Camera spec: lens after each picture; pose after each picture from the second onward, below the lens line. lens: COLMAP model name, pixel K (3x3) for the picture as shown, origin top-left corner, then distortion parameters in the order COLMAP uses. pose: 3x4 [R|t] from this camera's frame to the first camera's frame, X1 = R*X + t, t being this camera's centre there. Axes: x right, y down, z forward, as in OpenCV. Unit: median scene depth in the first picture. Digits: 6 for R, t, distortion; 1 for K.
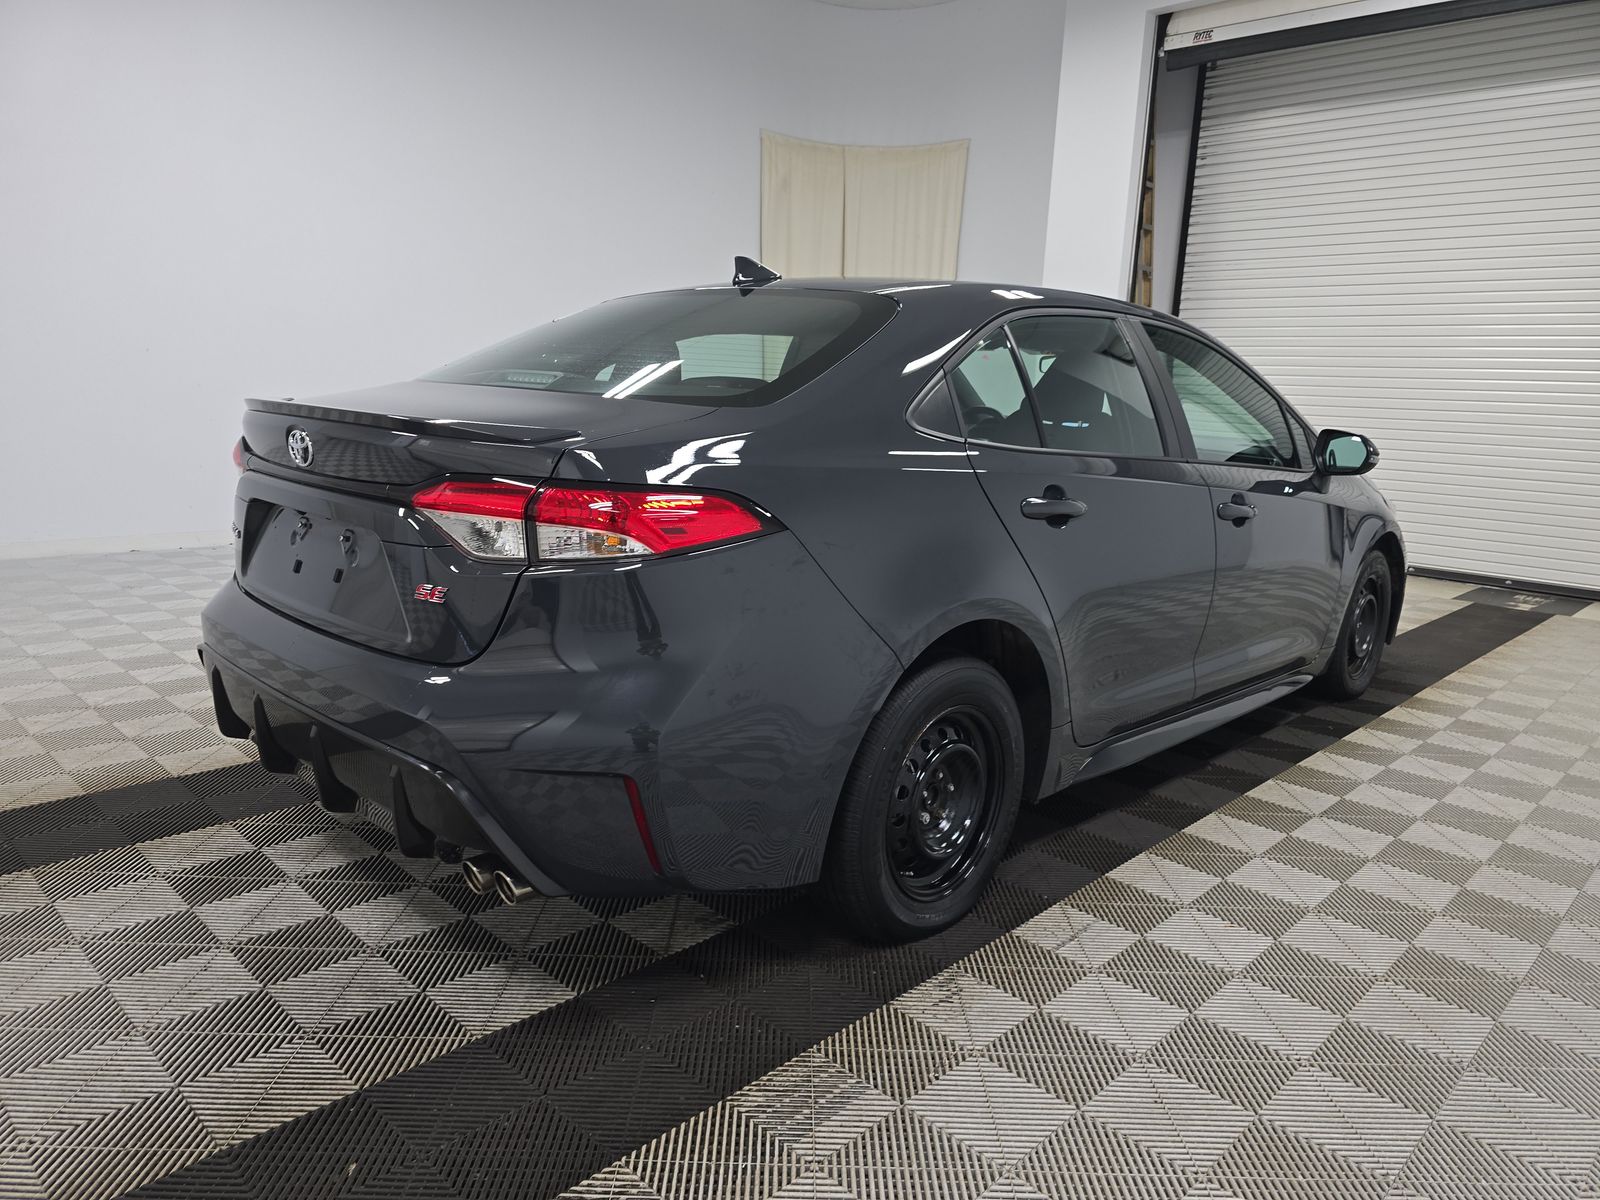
lens RADIAL K [[997.3, 0, 800.0], [0, 997.3, 600.0], [0, 0, 1]] dist [0.002119, 0.000085]
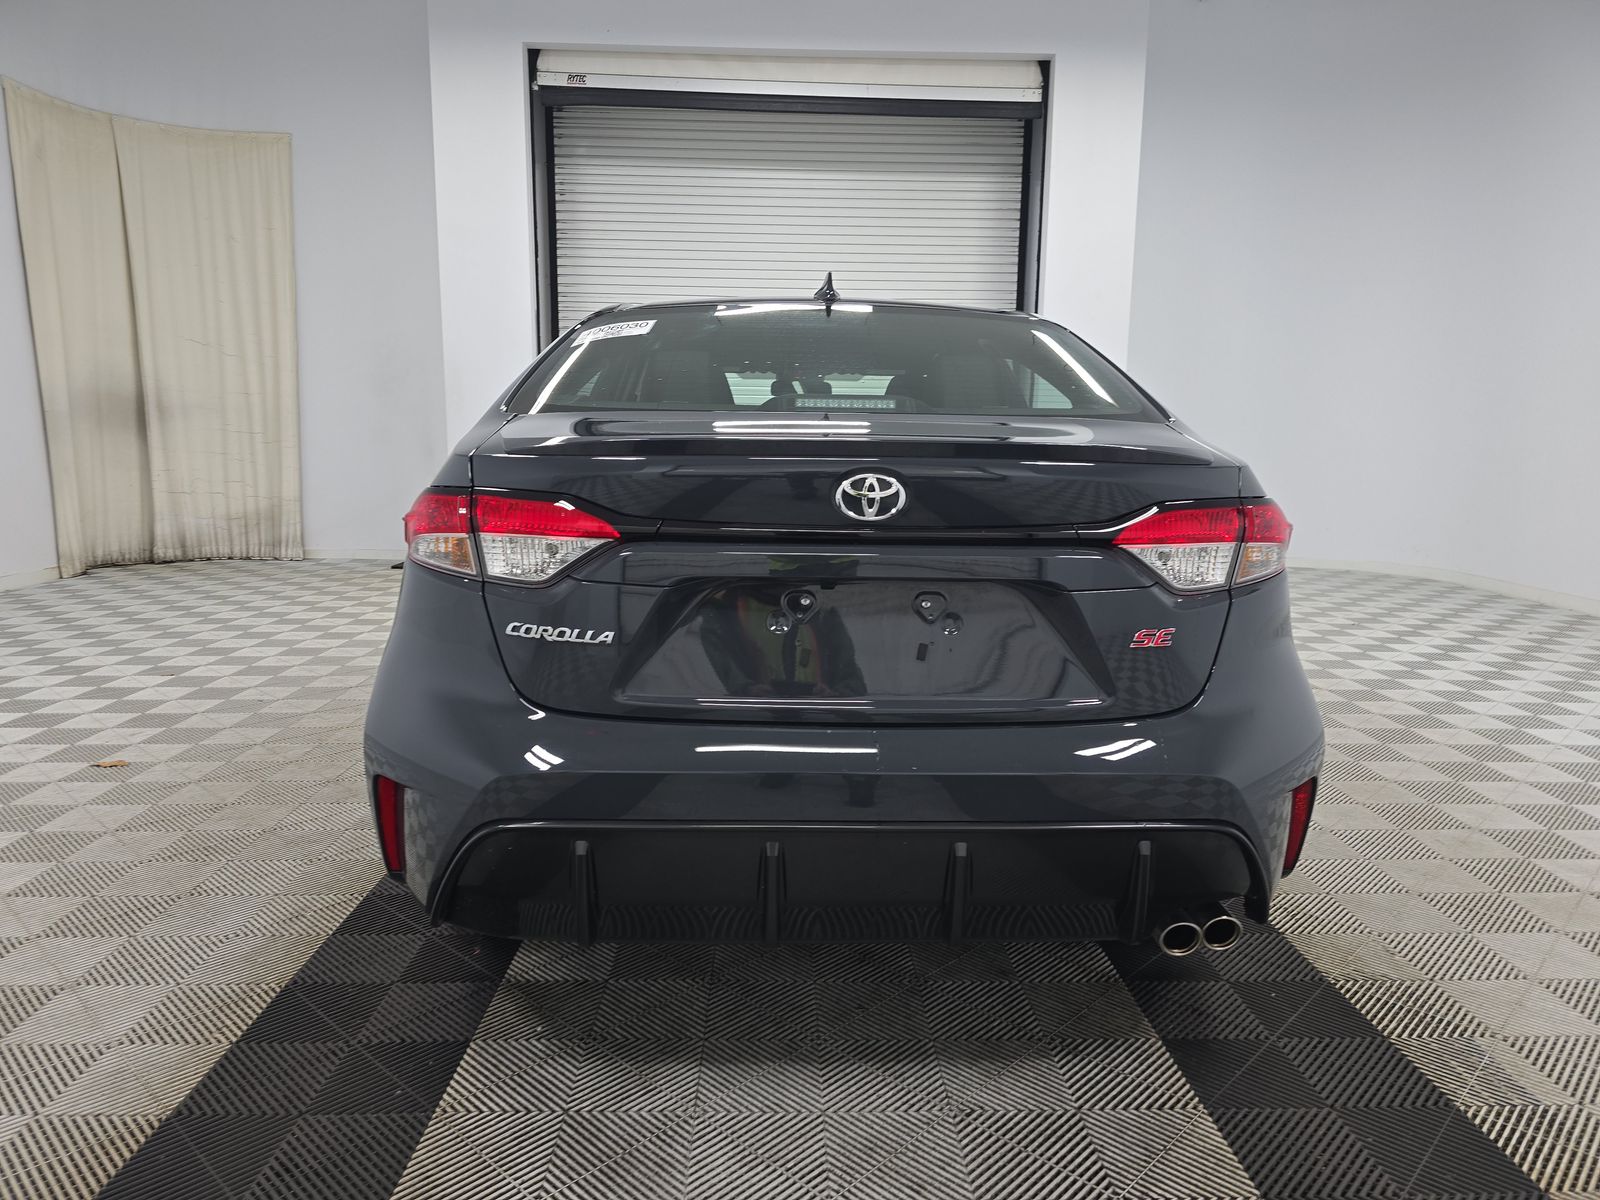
lens RADIAL K [[1033.9, 0, 800.0], [0, 1033.9, 600.0], [0, 0, 1]] dist [-0.004410, -0.003794]
pose [[0.672220, -0.152314, 0.724514, -0.283808], [0.177352, 0.983244, 0.042155, -0.030677], [-0.718795, 0.100156, 0.687969, 0.132720]]
